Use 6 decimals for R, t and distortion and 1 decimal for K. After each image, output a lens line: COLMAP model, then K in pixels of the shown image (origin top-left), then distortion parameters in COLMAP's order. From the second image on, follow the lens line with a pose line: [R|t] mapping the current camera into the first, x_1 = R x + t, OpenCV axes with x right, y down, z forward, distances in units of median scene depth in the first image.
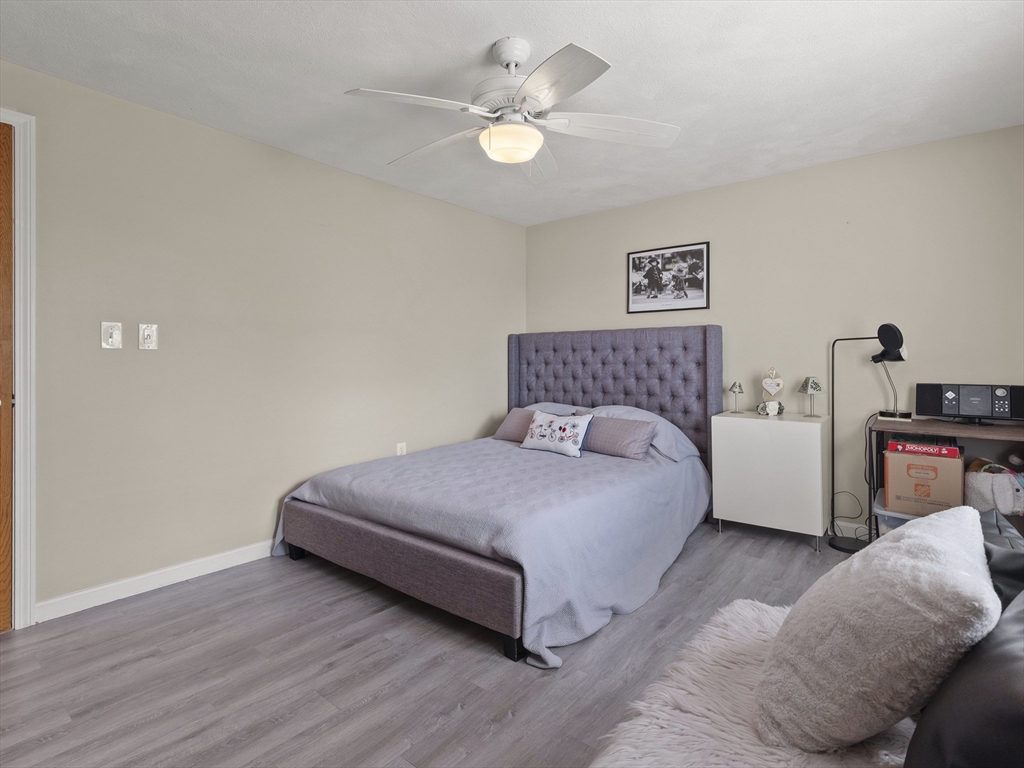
lens RADIAL K [[514.1, 0, 526.1], [0, 514.1, 364.2], [0, 0, 1]] dist [-0.004490, 0.001015]
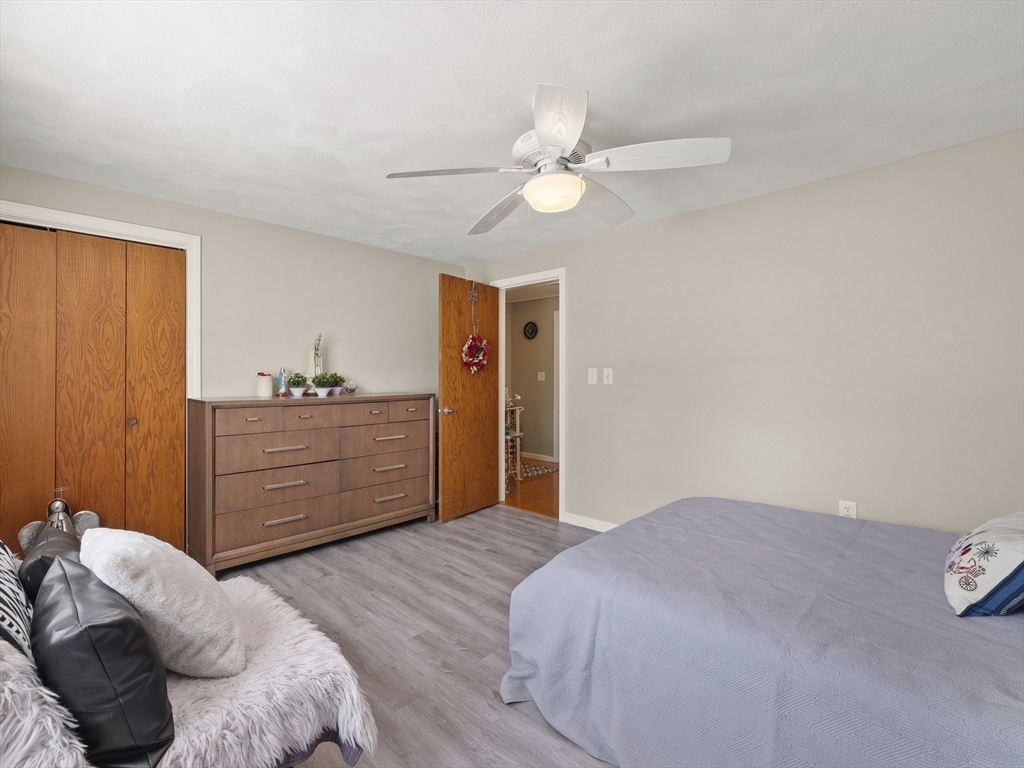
lens RADIAL K [[474.4, 0, 515.8], [0, 474.4, 377.6], [0, 0, 1]] dist [0.001207, -0.000303]
pose [[-0.084246, 0.005602, -0.996429, 0.502257], [0.000000, 0.999984, 0.005622, -0.037418], [0.996445, 0.000473, -0.084245, 0.543914]]
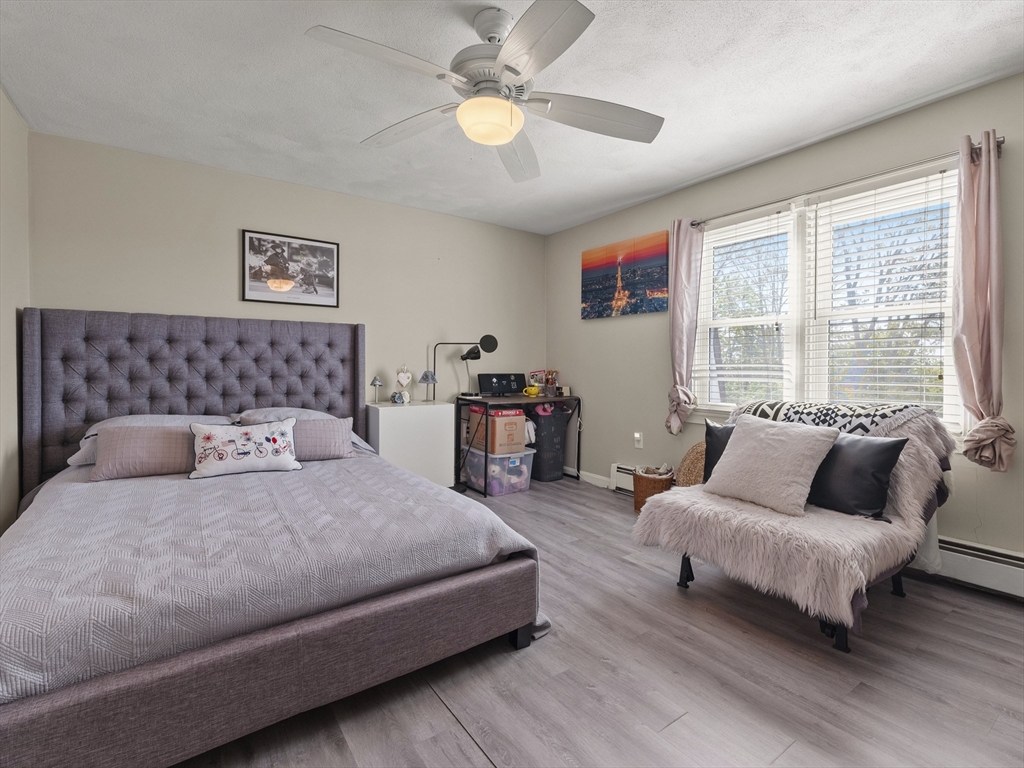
lens RADIAL K [[474.4, 0, 508.7], [0, 474.4, 376.8], [0, 0, 1]] dist [0.001207, -0.000303]
pose [[0.297962, -0.023289, 0.954294, -0.465713], [0.001444, 0.999712, 0.023947, 0.009331], [-0.954577, -0.005758, 0.297910, 0.381705]]
